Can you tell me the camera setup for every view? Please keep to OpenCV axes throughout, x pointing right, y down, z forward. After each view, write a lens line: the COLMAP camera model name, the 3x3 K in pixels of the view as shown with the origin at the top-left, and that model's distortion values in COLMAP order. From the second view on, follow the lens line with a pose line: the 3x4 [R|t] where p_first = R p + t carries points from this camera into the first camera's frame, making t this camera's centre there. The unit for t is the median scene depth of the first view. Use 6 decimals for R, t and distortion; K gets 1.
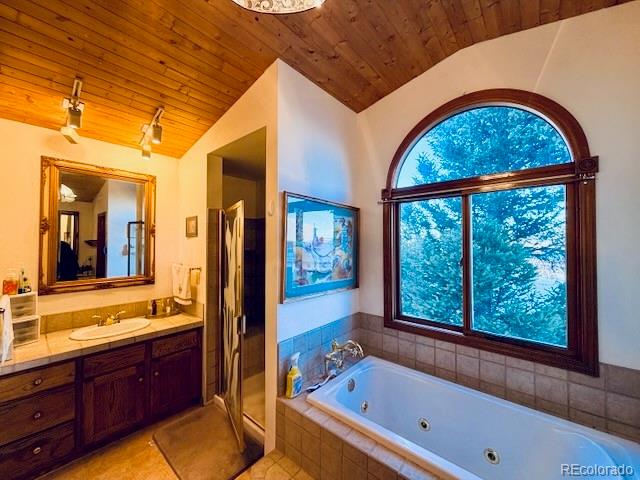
lens RADIAL K [[249.6, 0, 321.3], [0, 249.6, 238.8], [0, 0, 1]] dist [-0.000879, -0.000050]
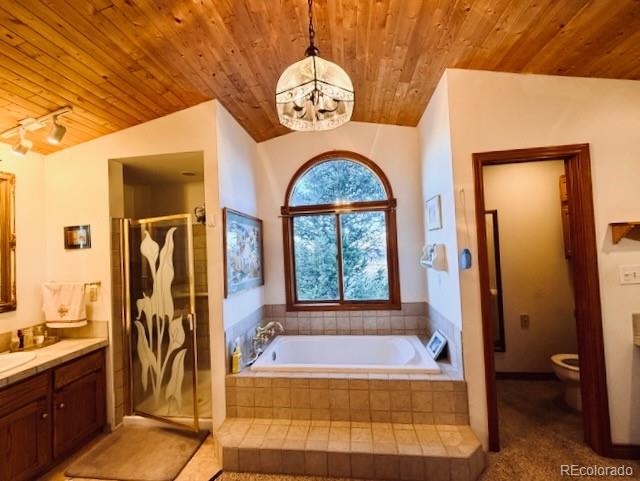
lens RADIAL K [[249.6, 0, 321.3], [0, 249.6, 239.3], [0, 0, 1]] dist [-0.000879, -0.000050]
pose [[0.838247, -0.019863, 0.544929, -0.316924], [0.035809, 0.999184, -0.018662, 0.006219], [-0.544114, 0.035157, 0.838275, -0.217257]]
